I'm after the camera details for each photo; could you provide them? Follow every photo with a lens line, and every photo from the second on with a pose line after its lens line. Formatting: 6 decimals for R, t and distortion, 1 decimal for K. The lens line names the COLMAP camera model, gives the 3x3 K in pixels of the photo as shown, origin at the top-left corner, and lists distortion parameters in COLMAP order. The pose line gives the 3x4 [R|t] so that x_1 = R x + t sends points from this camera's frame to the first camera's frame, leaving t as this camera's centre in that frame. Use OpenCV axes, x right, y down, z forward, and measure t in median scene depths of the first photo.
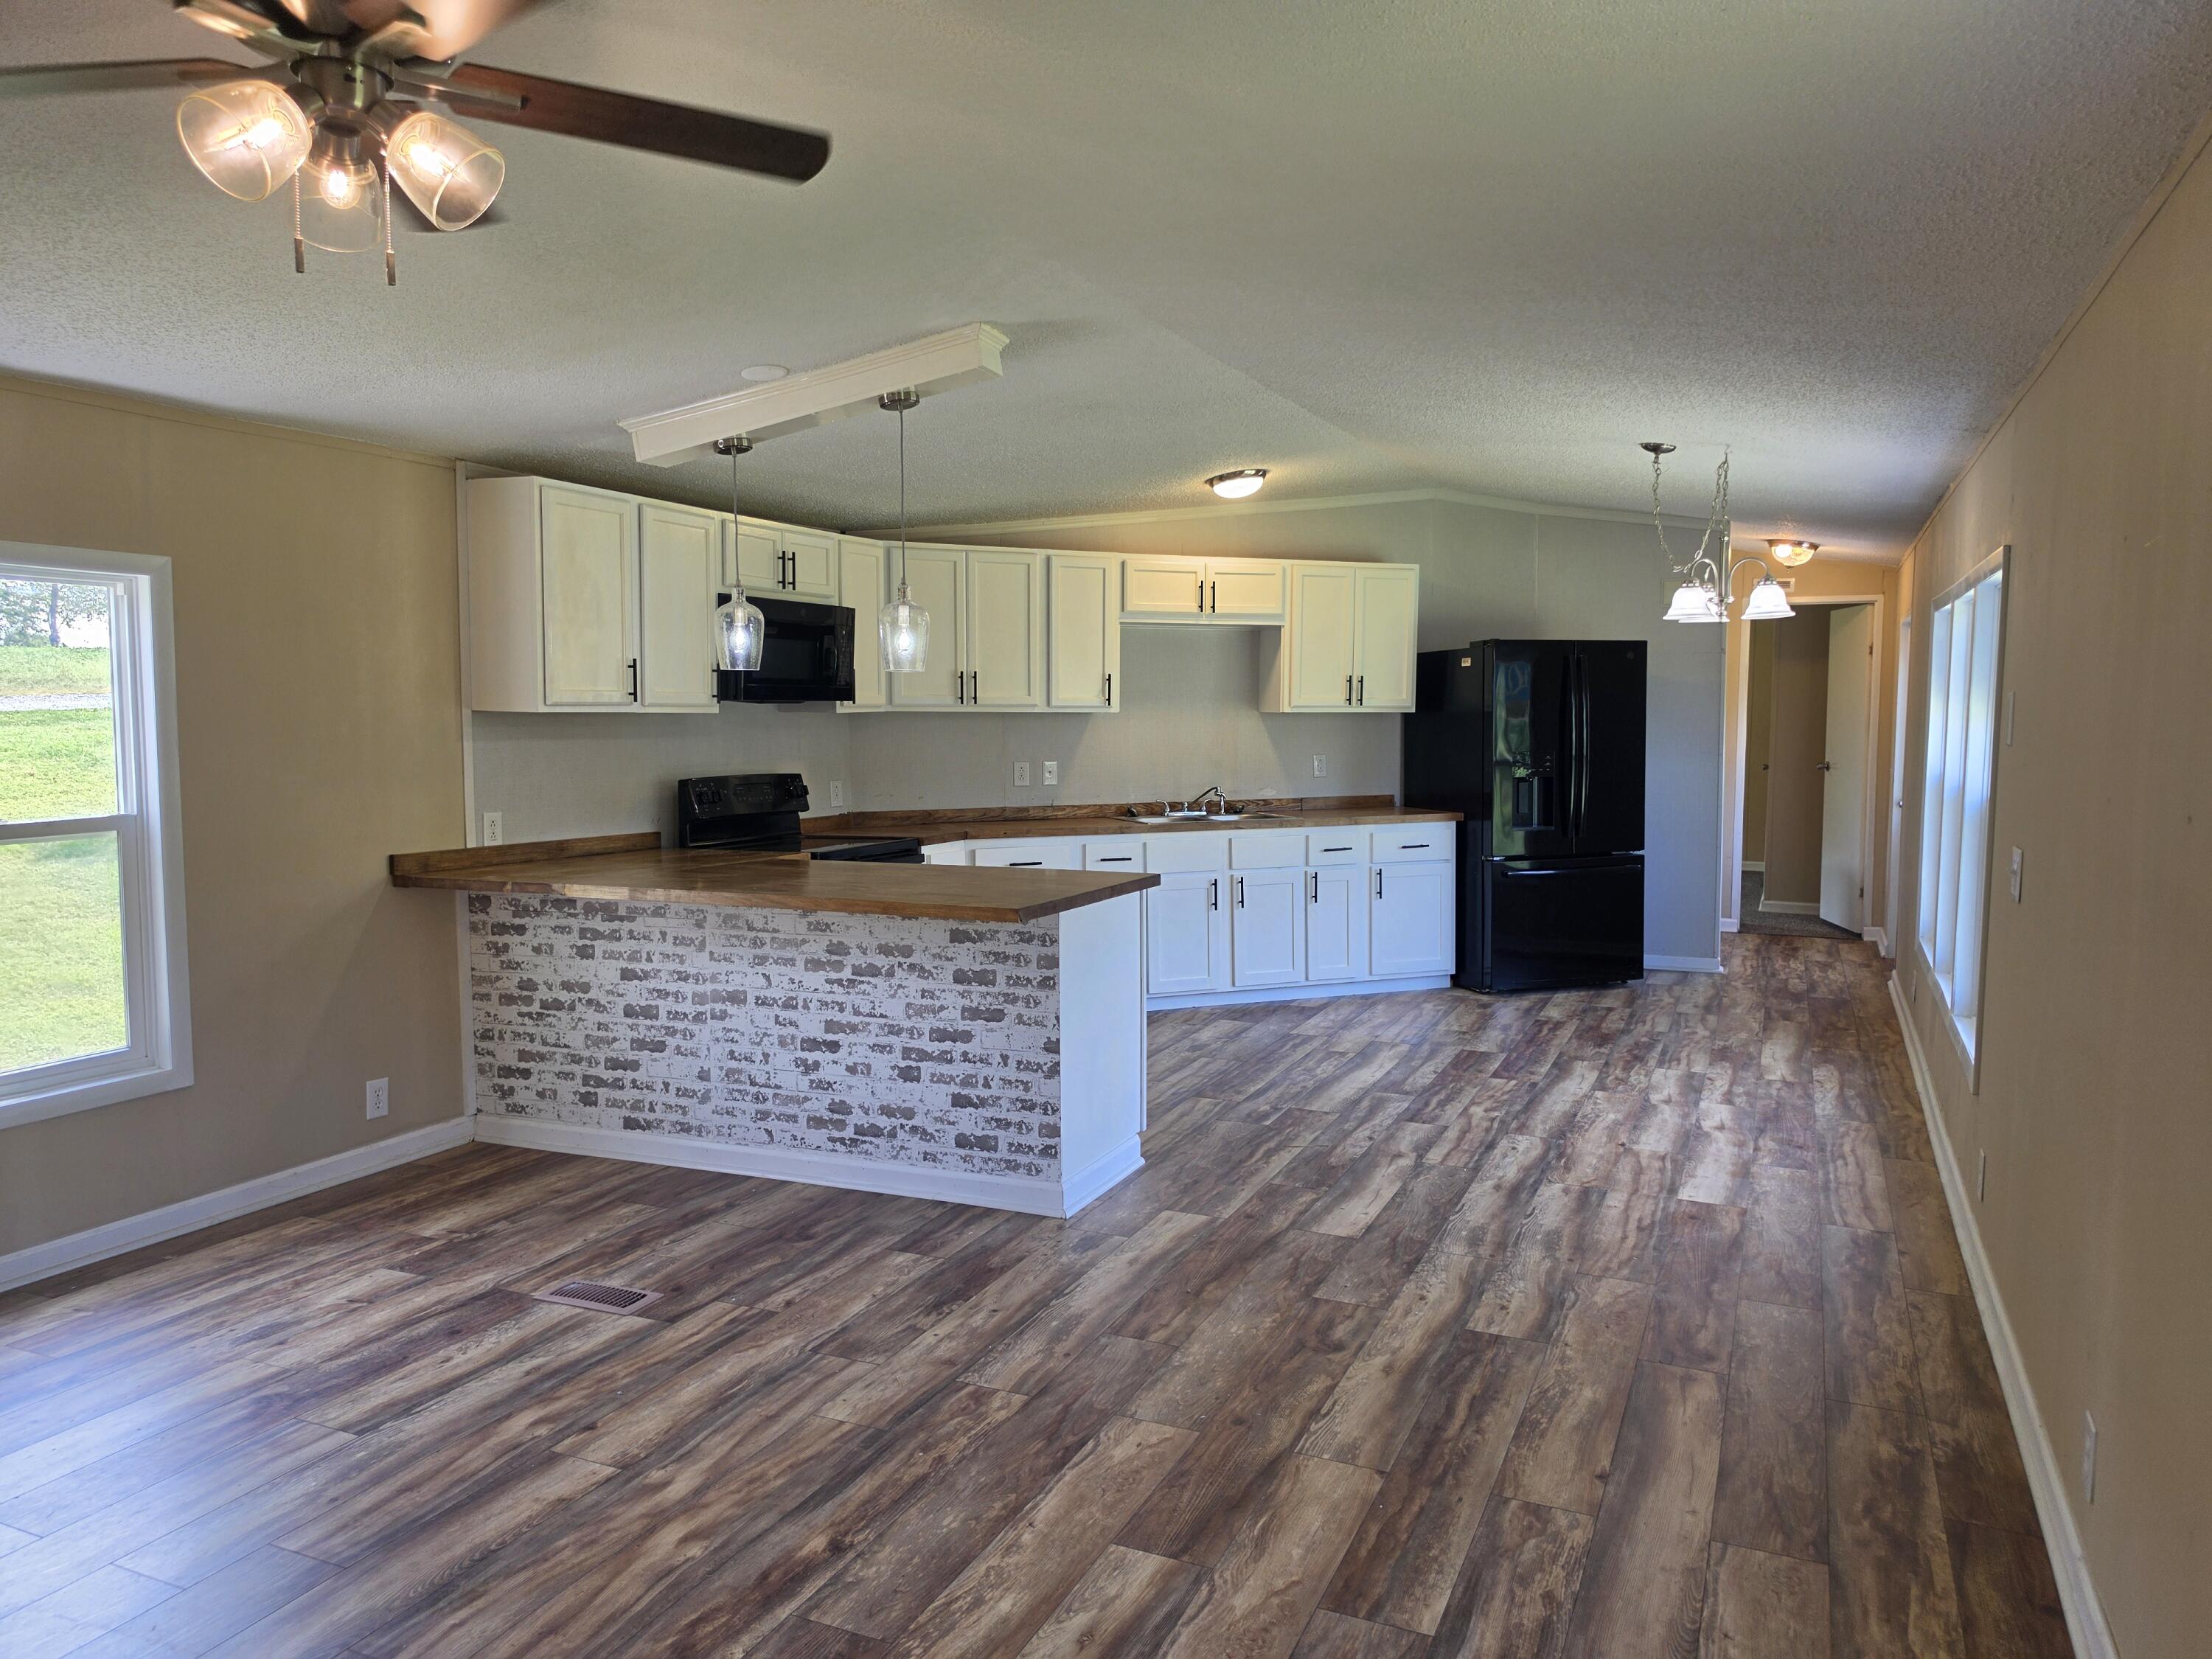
lens RADIAL K [[1521.7, 0, 1105.6], [0, 1521.7, 824.4], [0, 0, 1]] dist [0.045085, -0.054901]
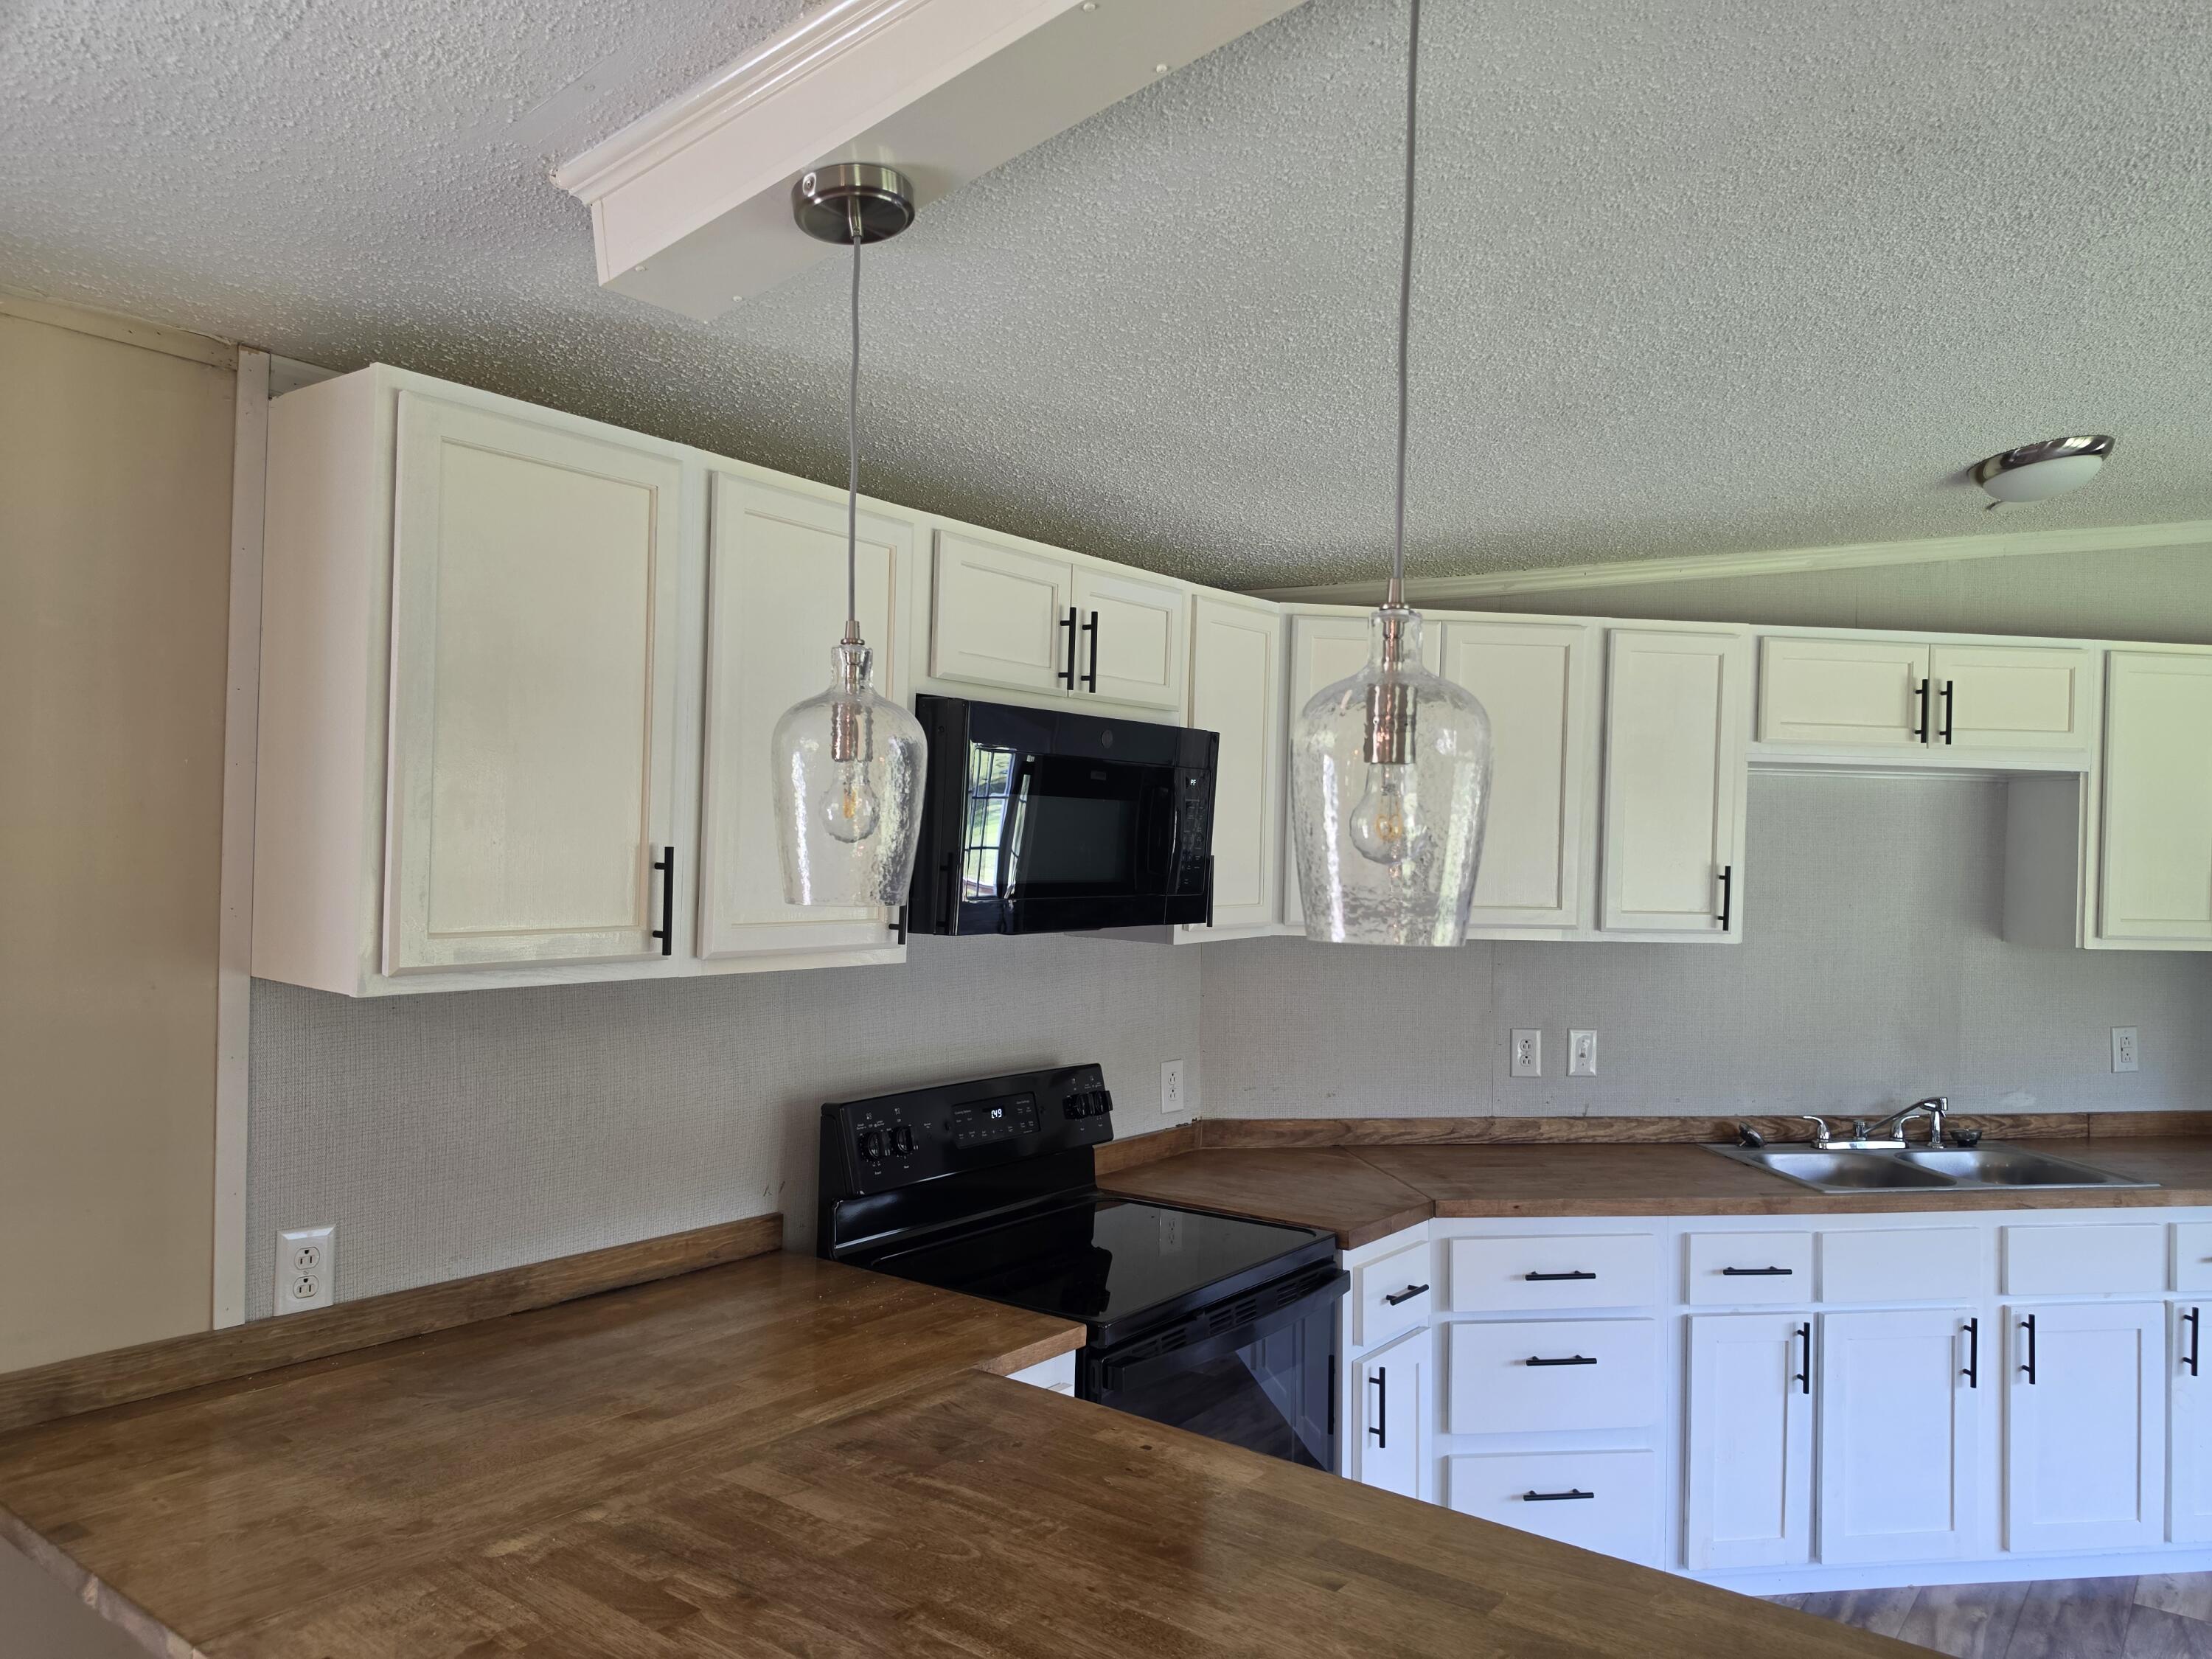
lens RADIAL K [[1521.7, 0, 1114.3], [0, 1521.7, 834.0], [0, 0, 1]] dist [0.045085, -0.054901]
pose [[0.973538, 0.019684, -0.227676, -0.082904], [-0.038857, 0.996034, -0.080039, -0.066773], [0.225197, 0.086768, 0.970442, 0.505548]]
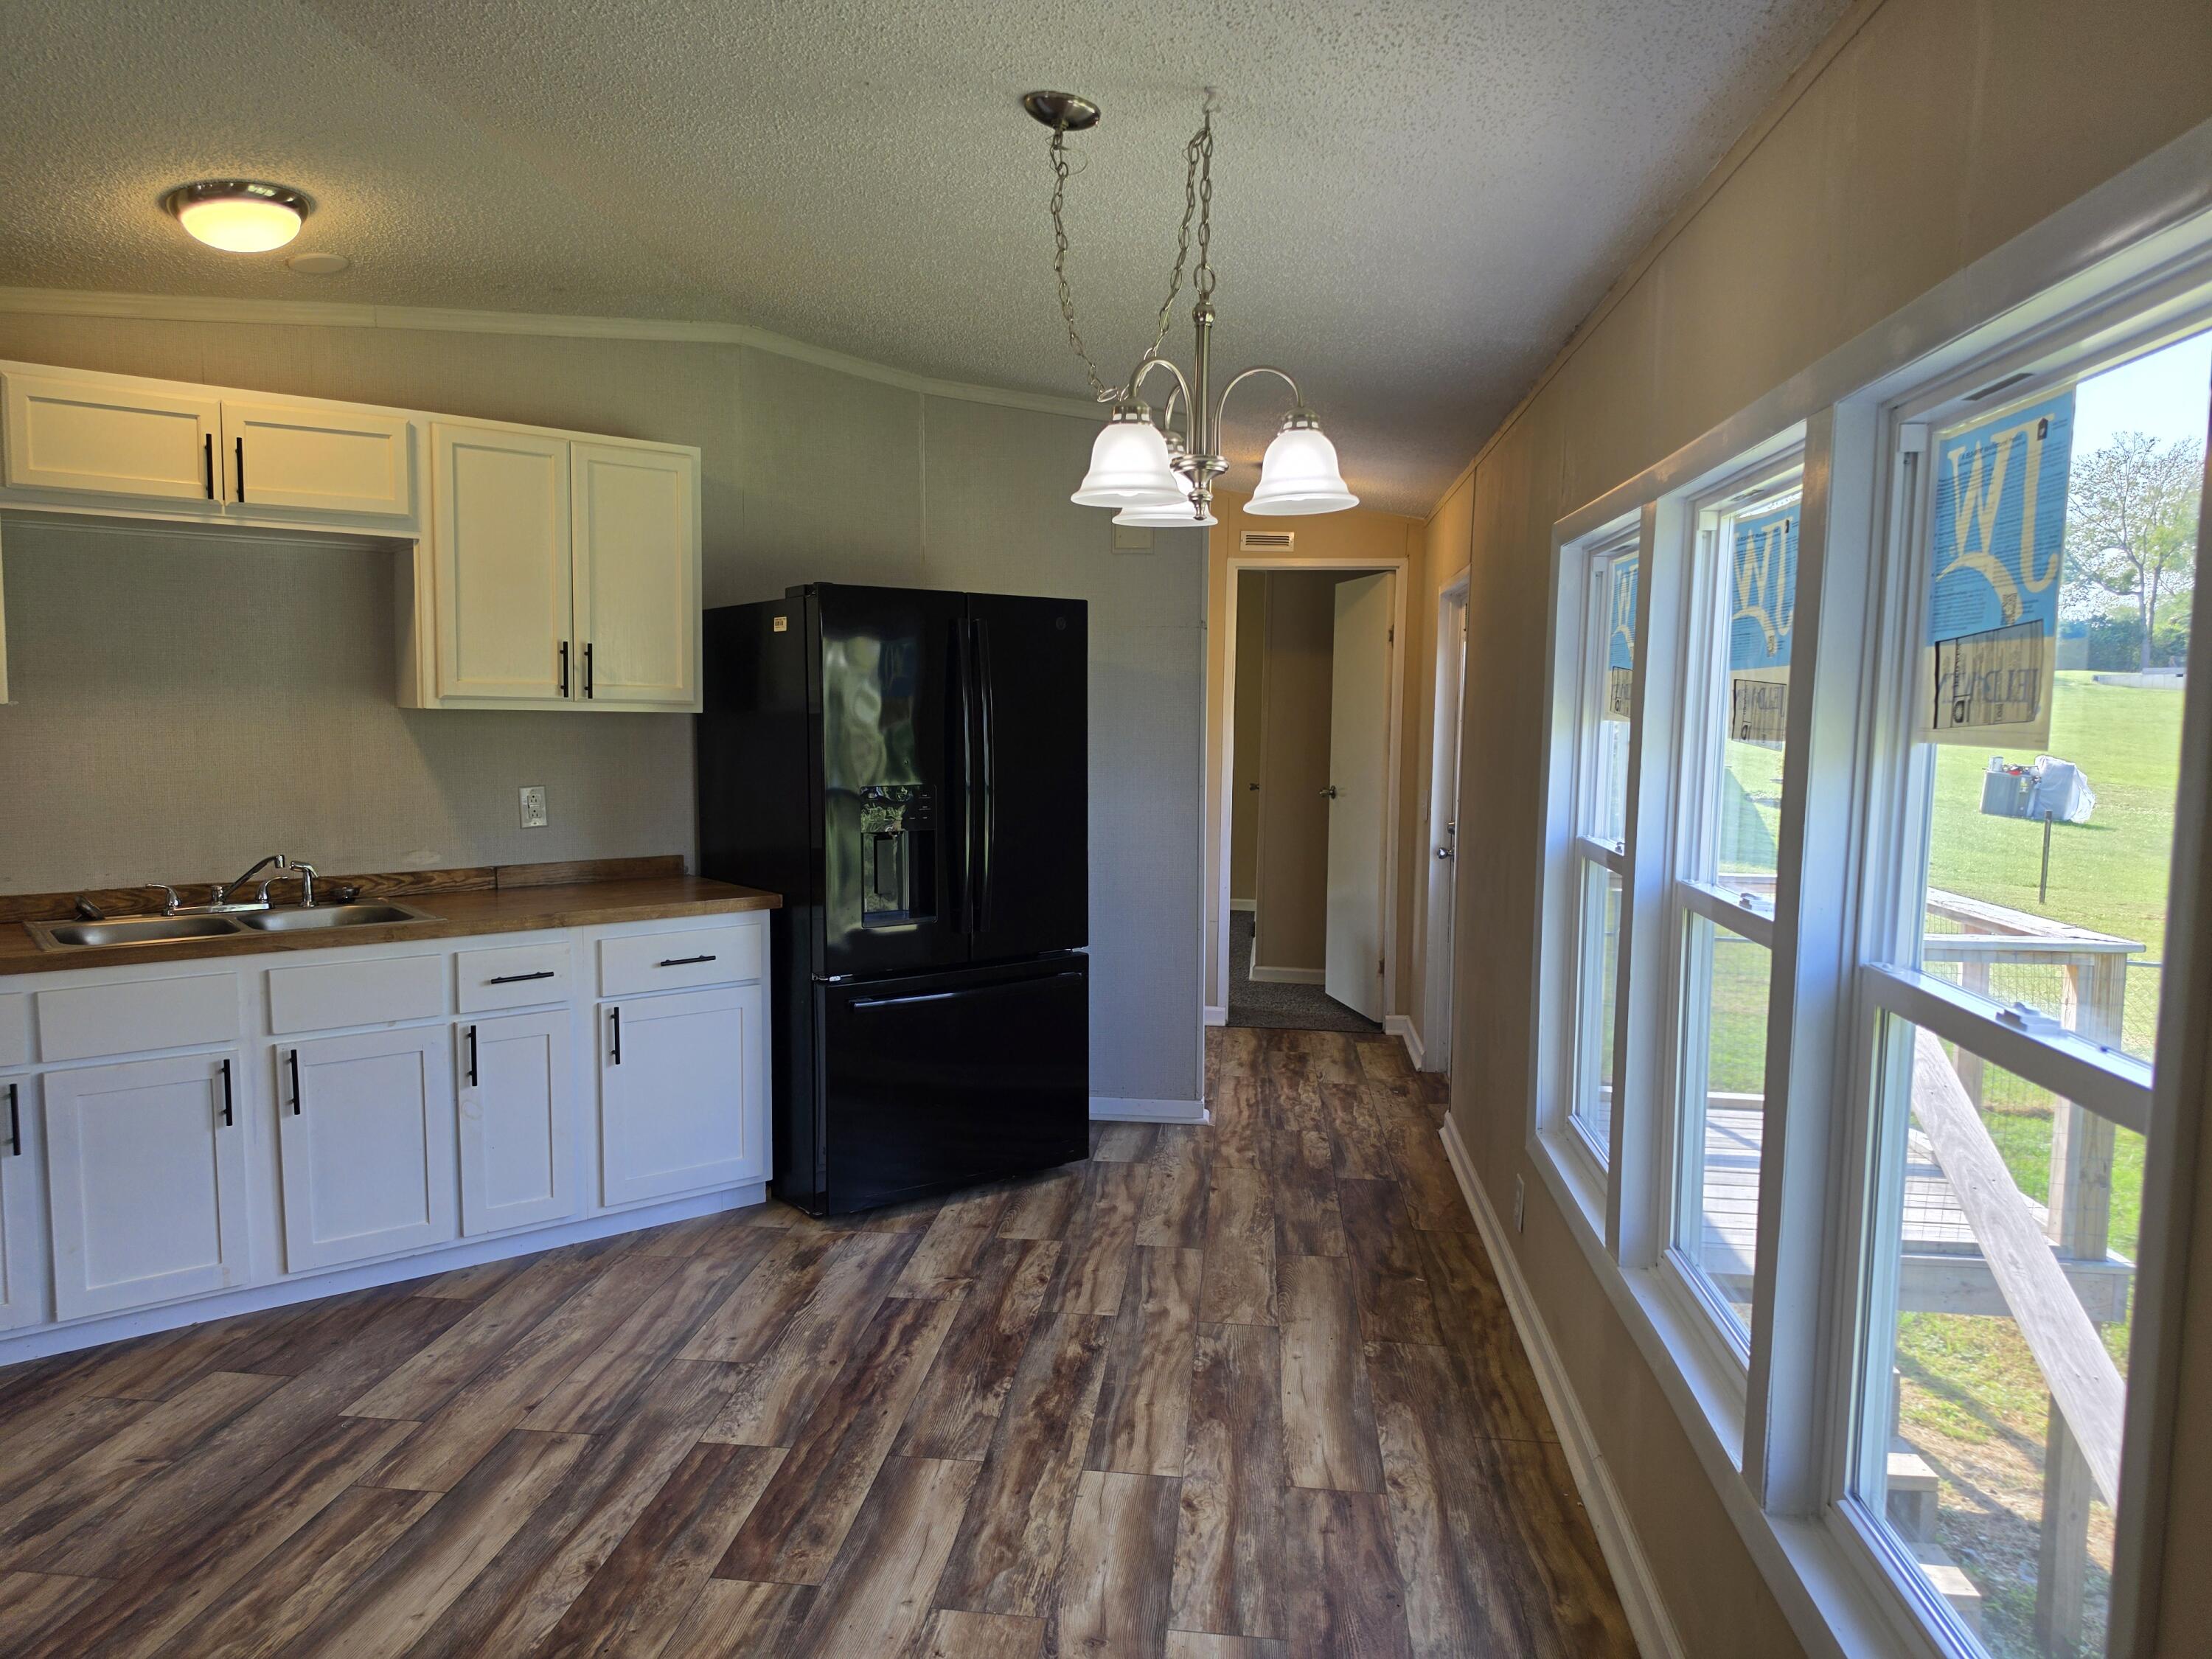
lens RADIAL K [[1521.7, 0, 1084.6], [0, 1521.7, 831.2], [0, 0, 1]] dist [0.045085, -0.054901]
pose [[0.953804, -0.013035, 0.300147, 0.196324], [0.010768, 0.999900, 0.009205, -0.039142], [-0.300237, -0.005548, 0.953849, 0.489720]]
